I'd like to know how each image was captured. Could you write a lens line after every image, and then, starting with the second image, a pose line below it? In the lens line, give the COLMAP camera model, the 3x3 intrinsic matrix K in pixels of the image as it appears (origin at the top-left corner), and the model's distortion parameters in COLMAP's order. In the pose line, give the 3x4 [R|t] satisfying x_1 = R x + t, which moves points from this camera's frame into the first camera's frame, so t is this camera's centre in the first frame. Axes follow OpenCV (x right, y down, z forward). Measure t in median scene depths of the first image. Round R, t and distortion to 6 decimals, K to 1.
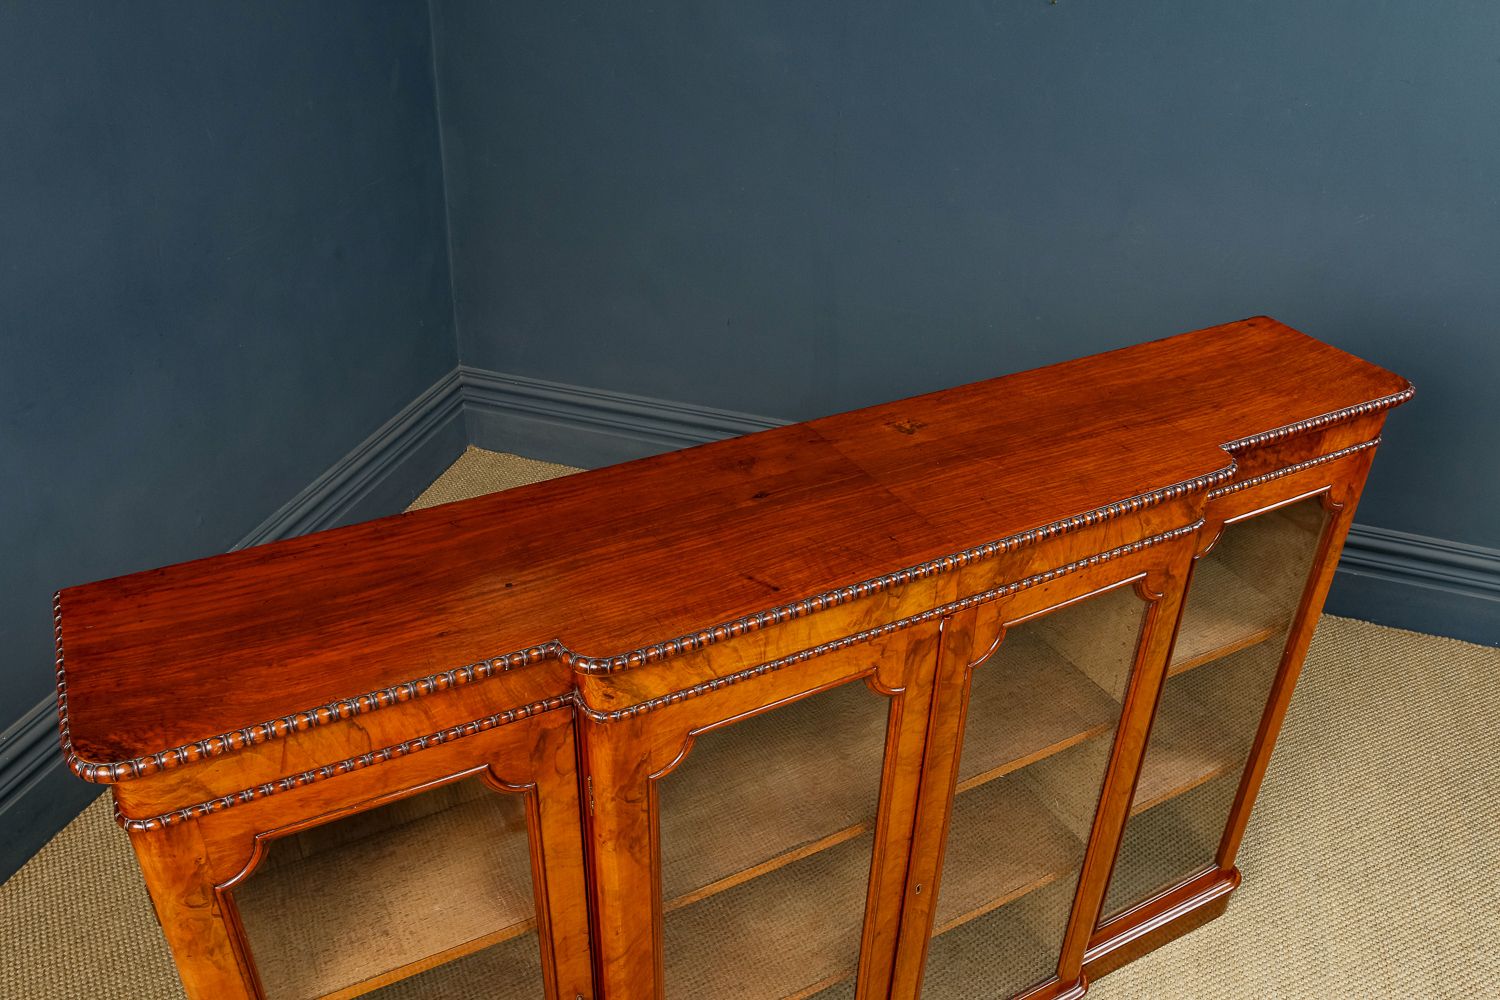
lens RADIAL K [[1191.1, 0, 749.4], [0, 1191.1, 501.9], [0, 0, 1]] dist [-0.074745, 0.060199]
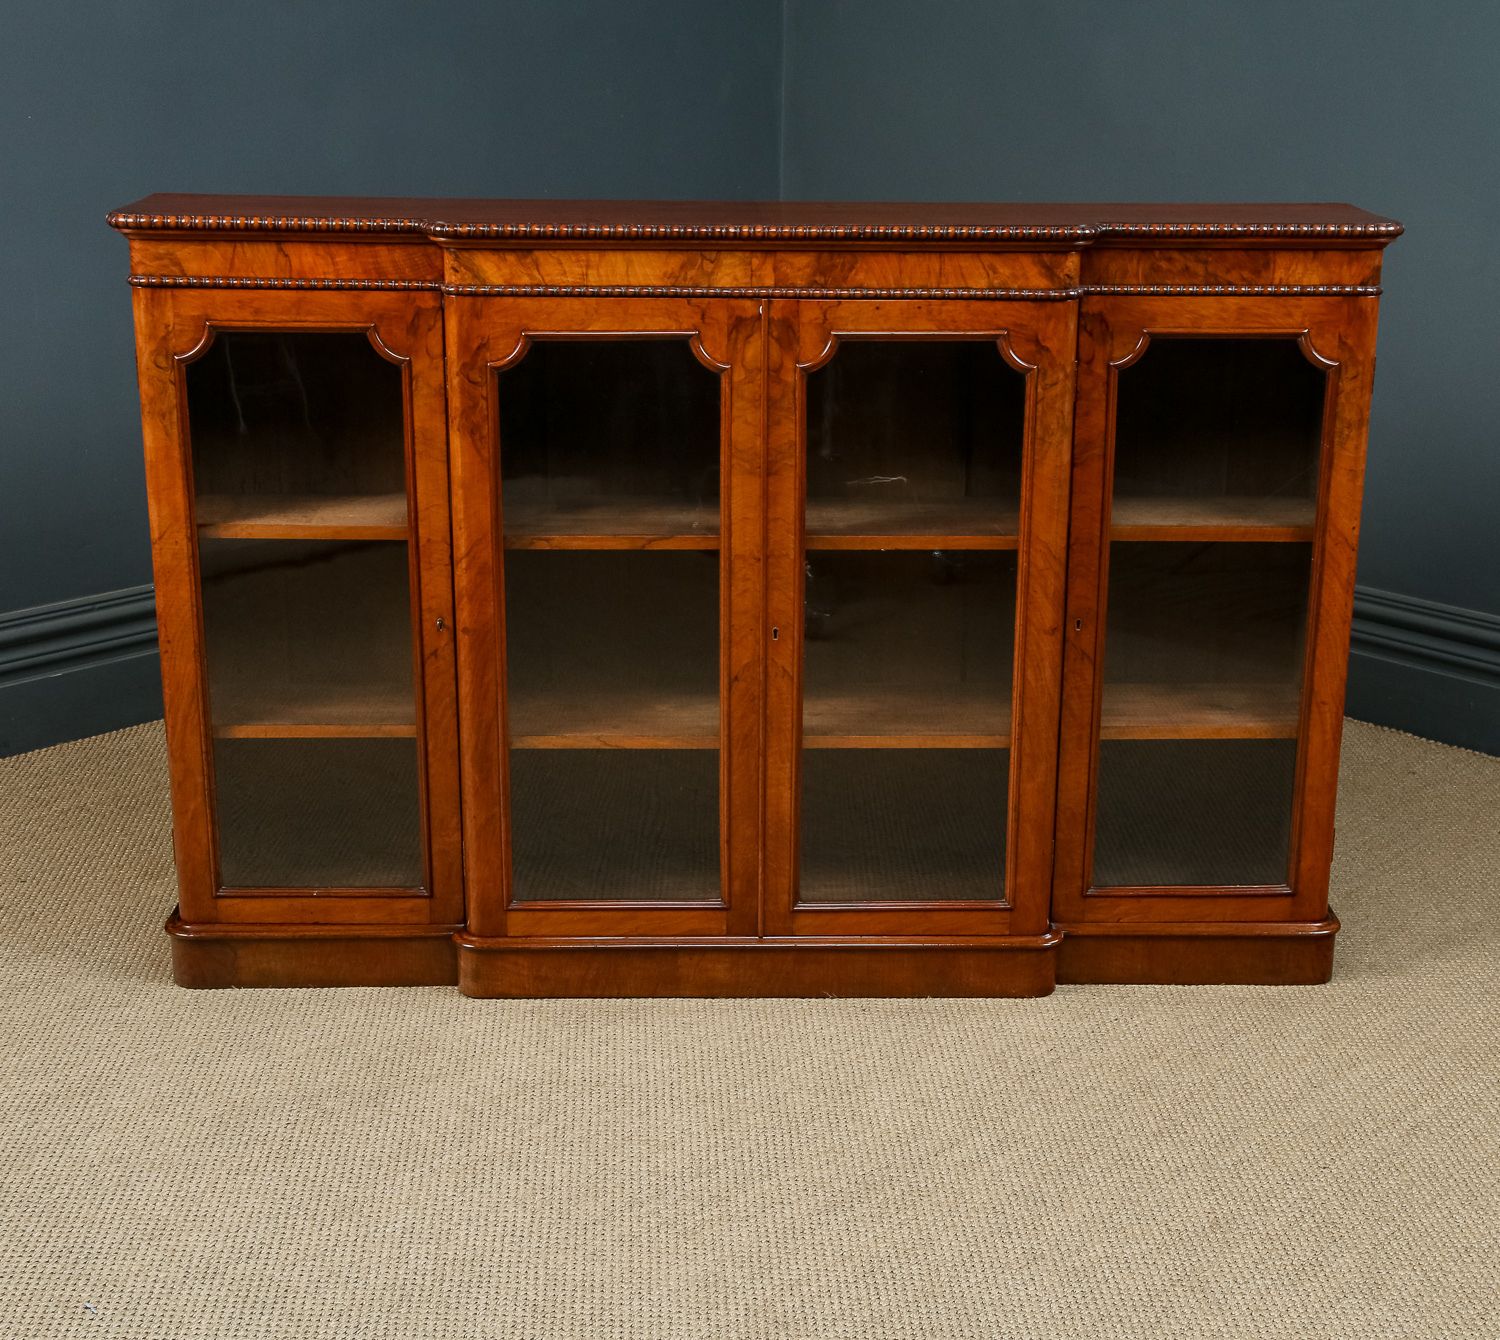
lens RADIAL K [[2283.8, 0, 784.2], [0, 2283.8, 669.7], [0, 0, 1]] dist [0.013451, 0.000000]
pose [[0.894396, 0.113081, -0.432745, 1.307942], [-0.219720, 0.953808, -0.204876, 0.984085], [0.389588, 0.278323, 0.877928, -0.948262]]
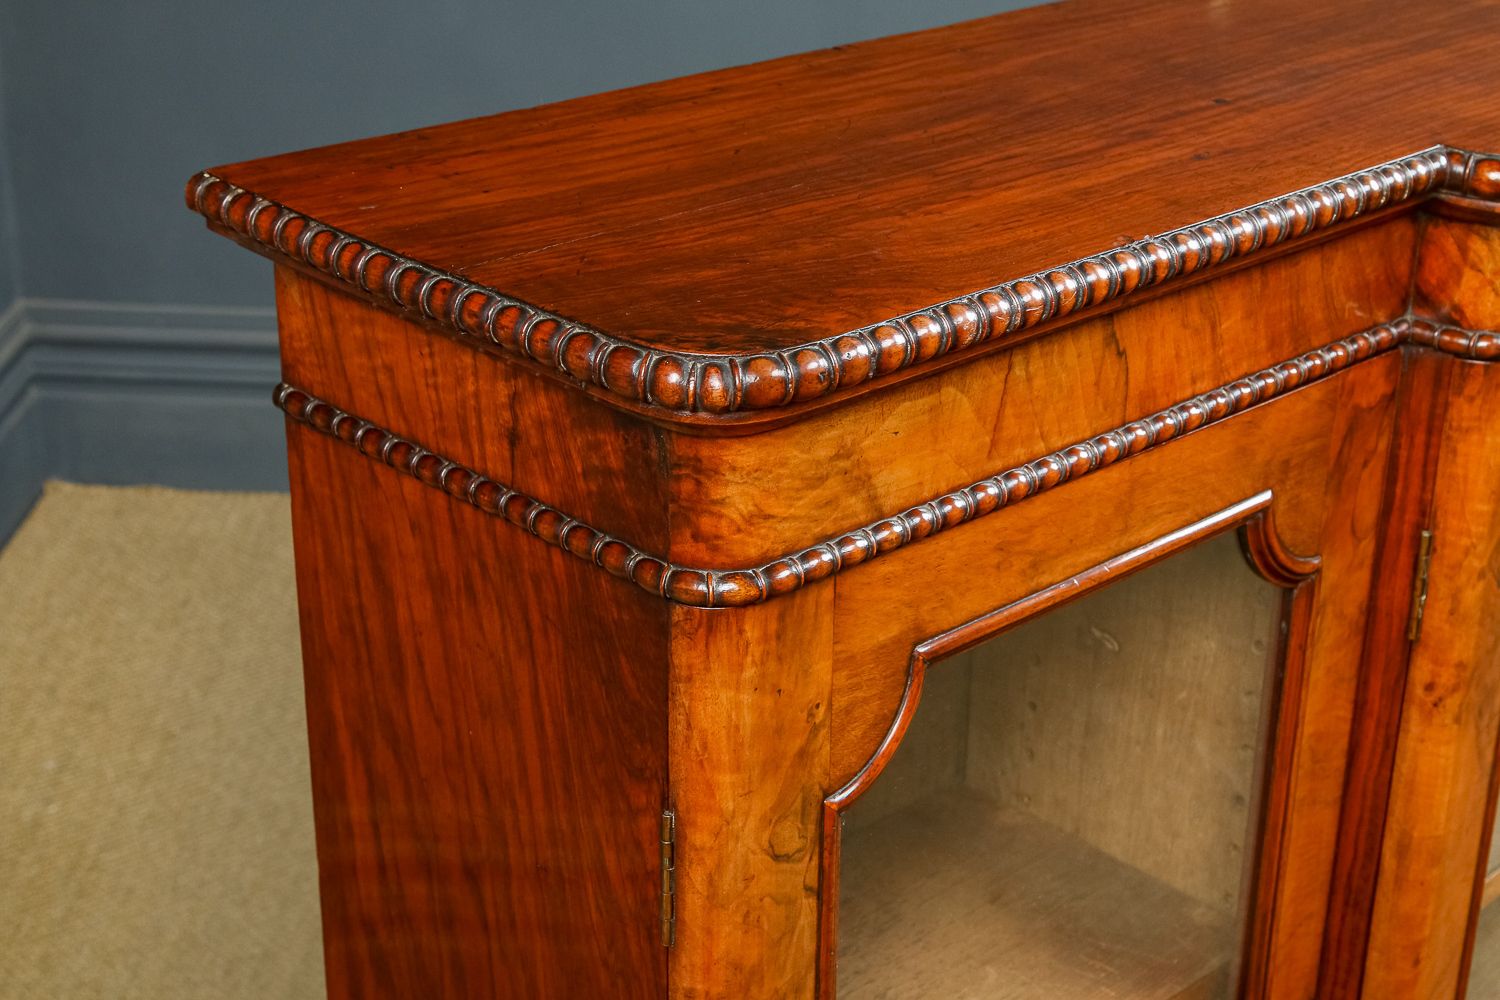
lens RADIAL K [[2372.3, 0, 757.5], [0, 2372.3, 508.1], [0, 0, 1]] dist [-0.006447, 0.000000]
pose [[0.962837, -0.117908, 0.242988, -0.584163], [0.145912, 0.984168, -0.100612, 0.275117], [-0.227278, 0.132328, 0.964797, 0.205182]]
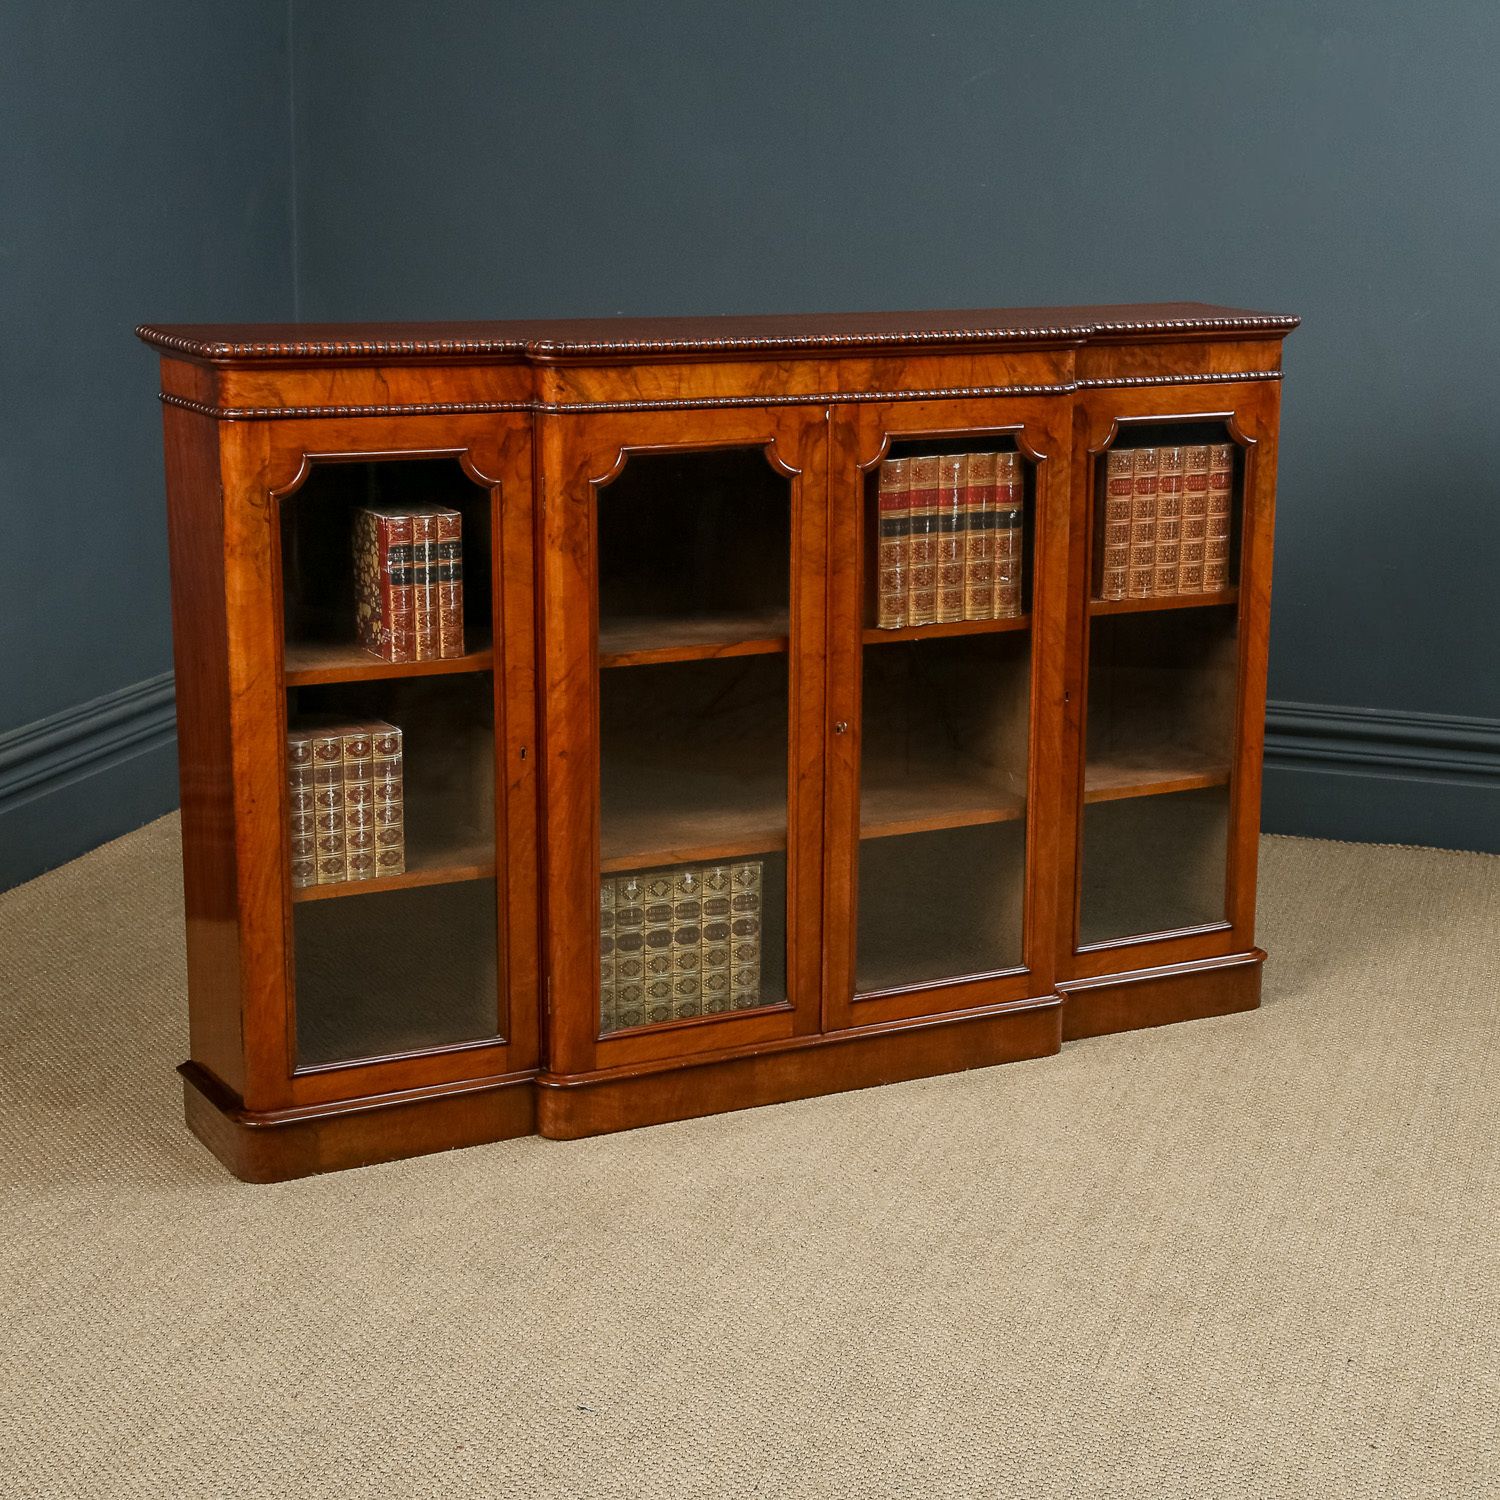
lens RADIAL K [[2983.9, 0, 904.5], [0, 2983.9, 797.1], [0, 0, 1]] dist [0.073899, 0.000000]
pose [[0.998760, -0.018009, 0.046413, 0.099186], [0.031258, 0.952456, -0.303069, 1.549629], [-0.038748, 0.304144, 0.951838, -1.984091]]
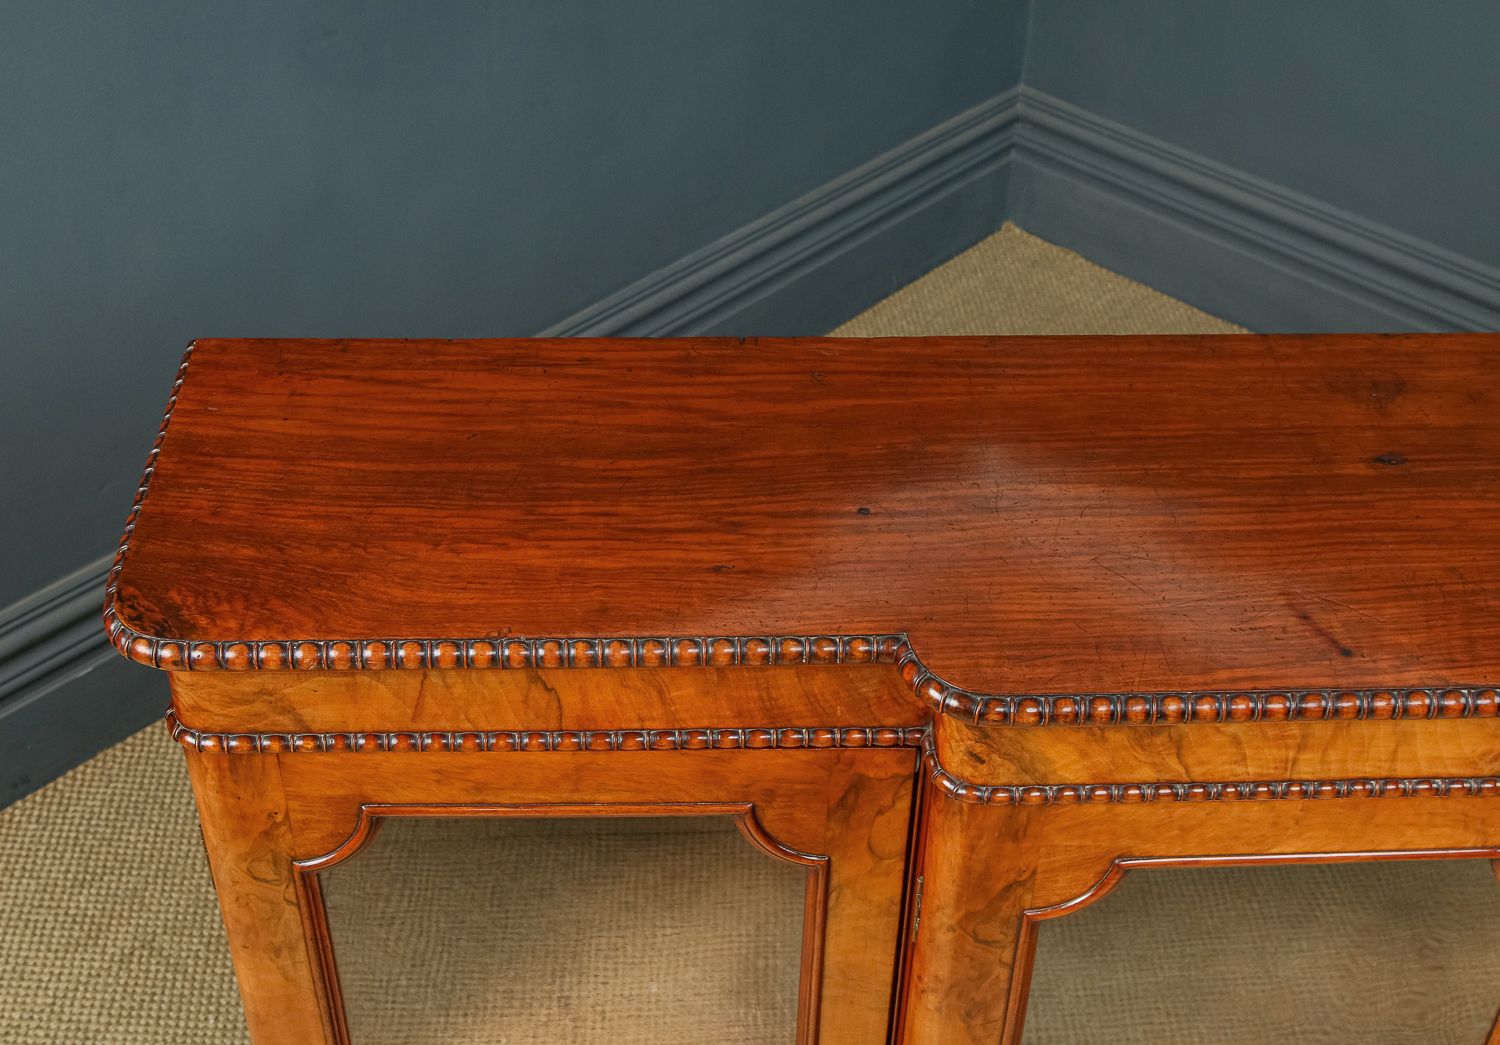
lens RADIAL K [[1924.4, 0, 697.6], [0, 1924.4, 532.5], [0, 0, 1]] dist [-0.044202, 0.000000]
pose [[0.892108, 0.262227, -0.367940, 0.061566], [-0.218245, 0.963140, 0.157263, -0.044234], [0.395616, -0.059994, 0.916455, 0.136099]]
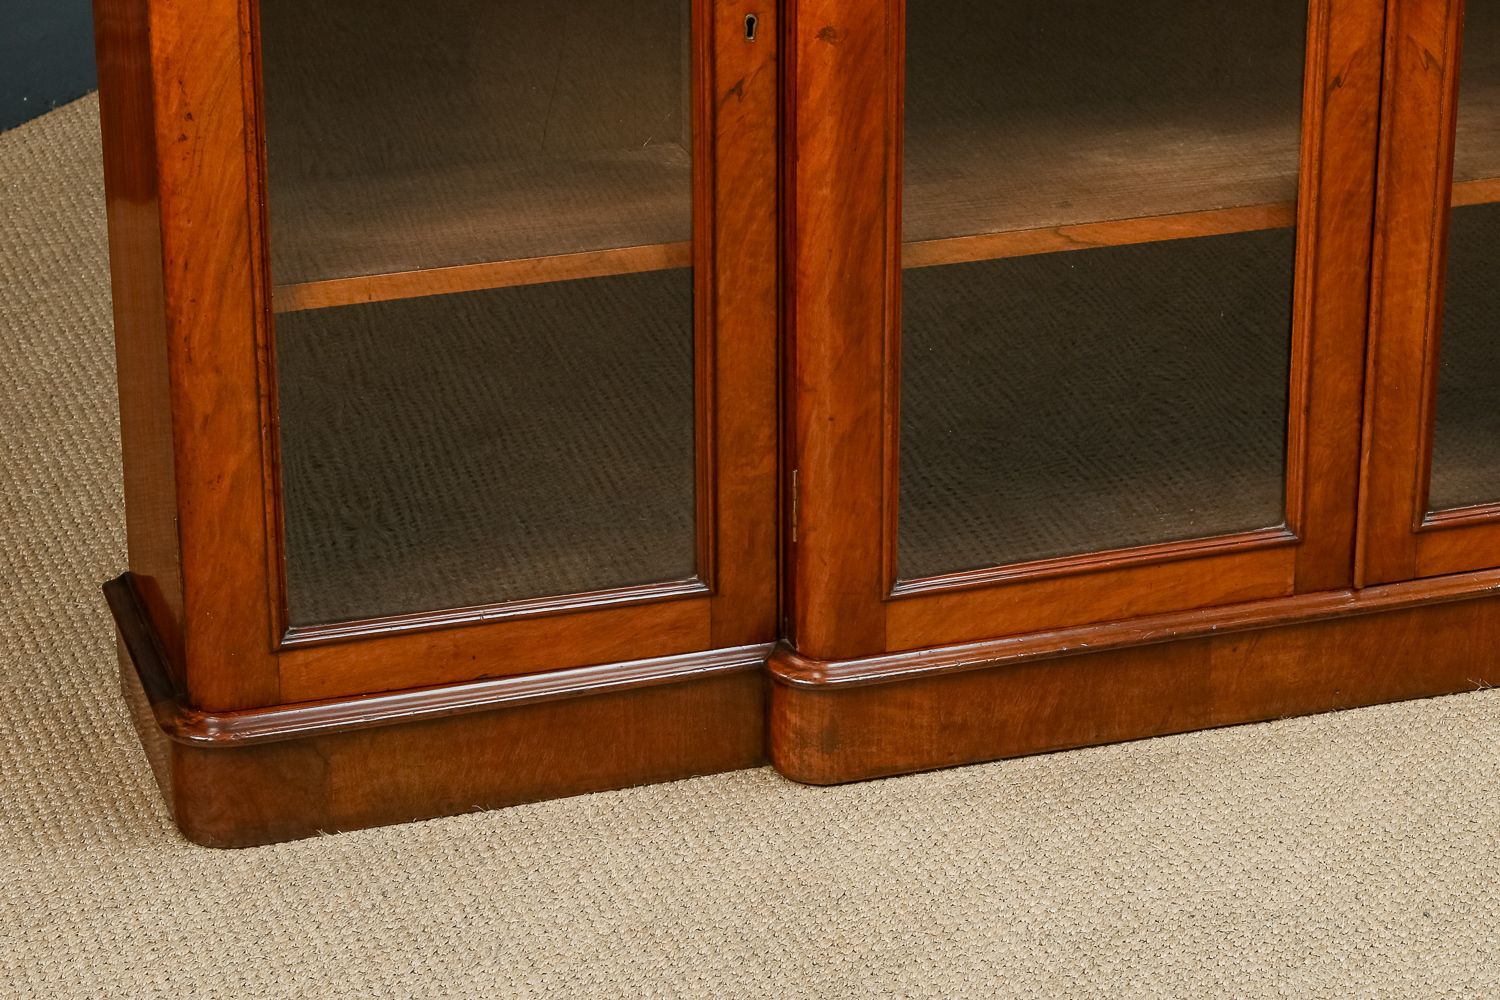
lens RADIAL K [[4252.2, 0, 815.4], [0, 4252.2, 473.5], [0, 0, 1]] dist [0.001020, 0.000000]
pose [[0.986611, 0.043601, -0.157153, 0.238918], [-0.067020, 0.986870, -0.146956, 1.064340], [0.148682, 0.155520, 0.976579, -1.042431]]
